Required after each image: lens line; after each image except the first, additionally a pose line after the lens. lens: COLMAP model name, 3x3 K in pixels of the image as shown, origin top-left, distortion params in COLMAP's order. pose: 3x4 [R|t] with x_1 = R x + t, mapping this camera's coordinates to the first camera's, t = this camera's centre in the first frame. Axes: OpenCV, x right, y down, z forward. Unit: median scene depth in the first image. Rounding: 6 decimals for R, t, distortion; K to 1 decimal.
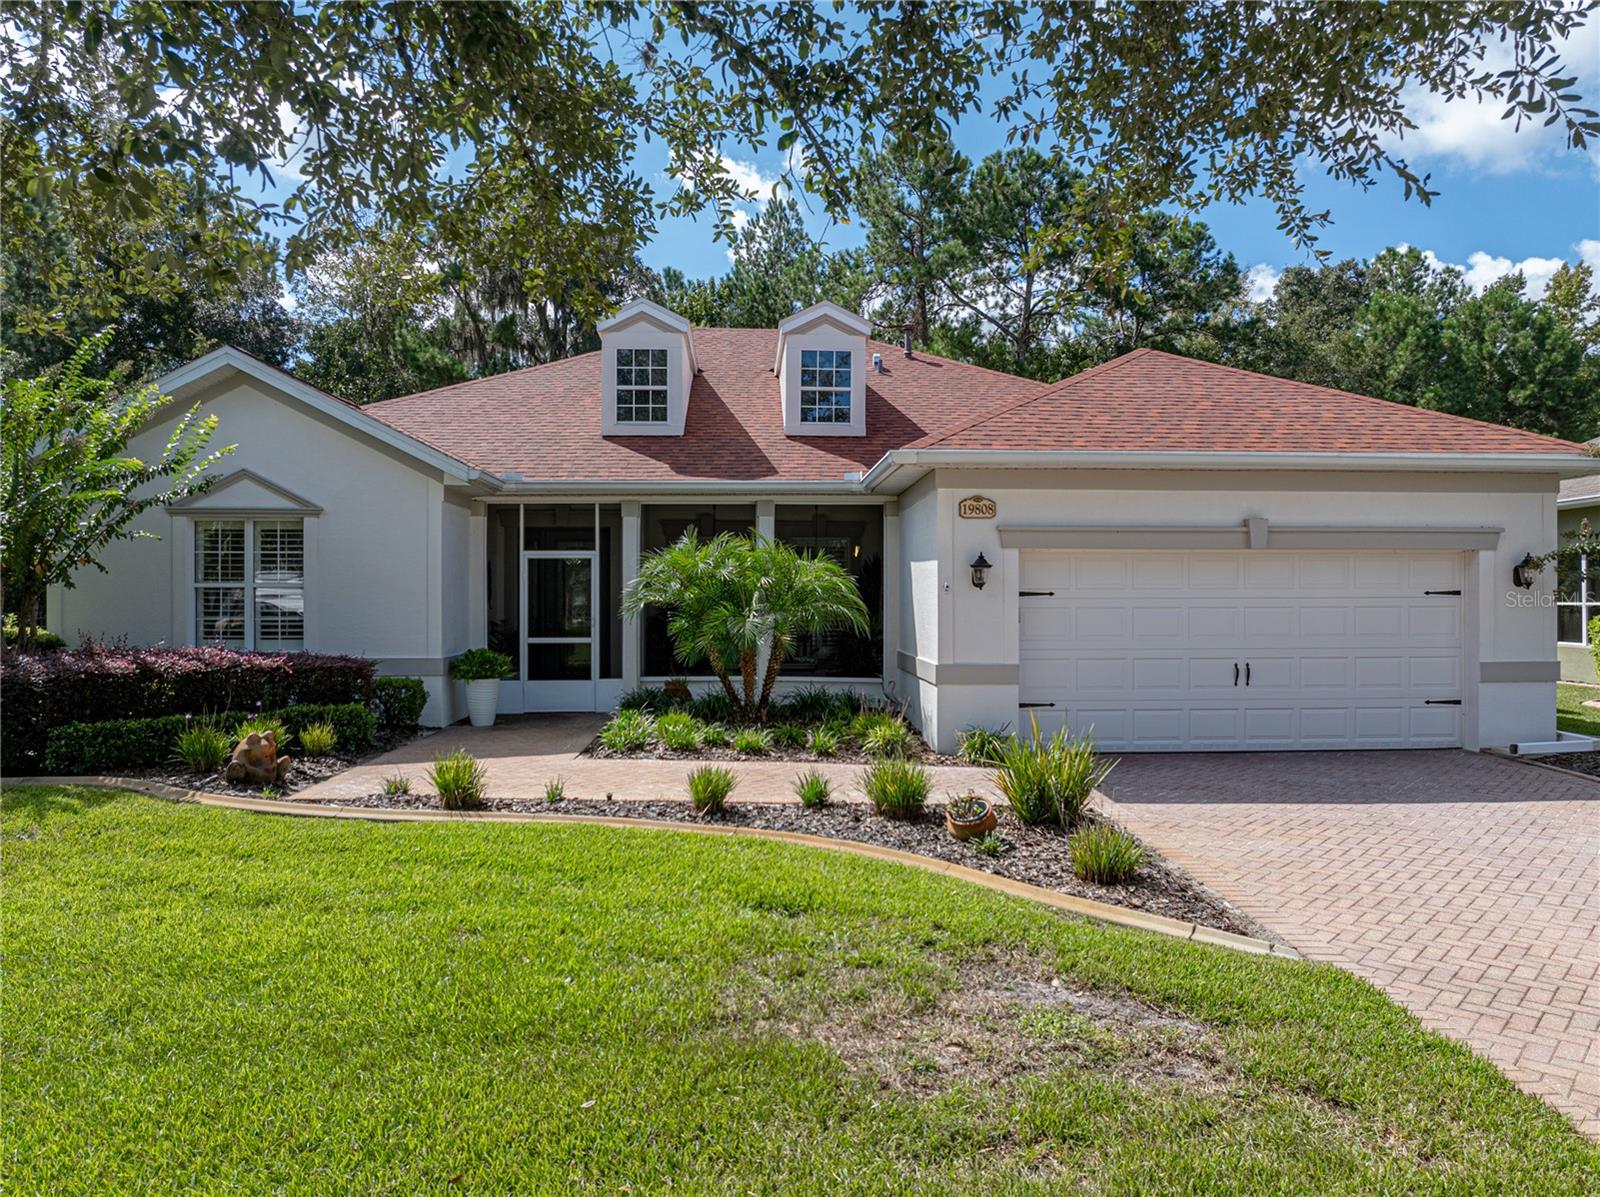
lens RADIAL K [[1118.1, 0, 800.0], [0, 1118.1, 598.5], [0, 0, 1]] dist [-0.029111, 0.018632]
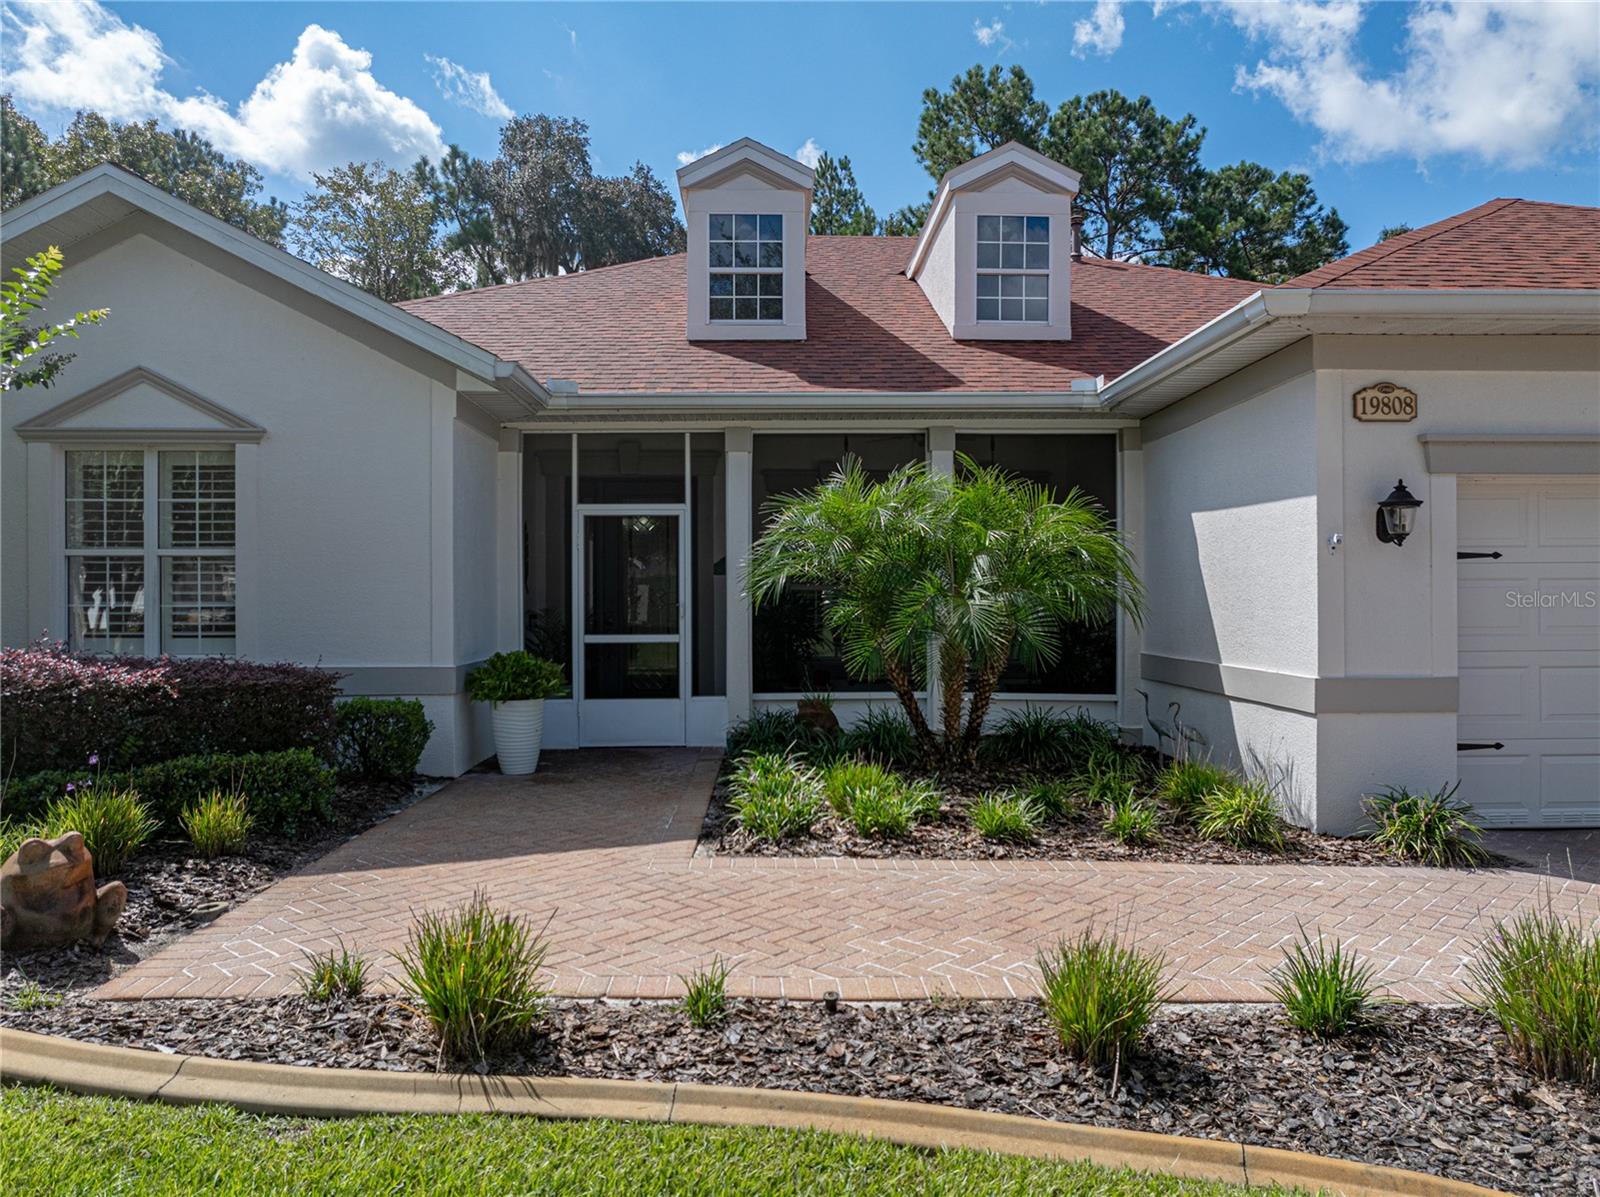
lens RADIAL K [[1118.1, 0, 800.0], [0, 1118.1, 598.5], [0, 0, 1]] dist [-0.029111, 0.018632]
pose [[0.999796, -0.003056, -0.019941, -0.104852], [0.003048, 0.999995, -0.000406, 0.014550], [0.019942, 0.000345, 0.999801, 0.346763]]
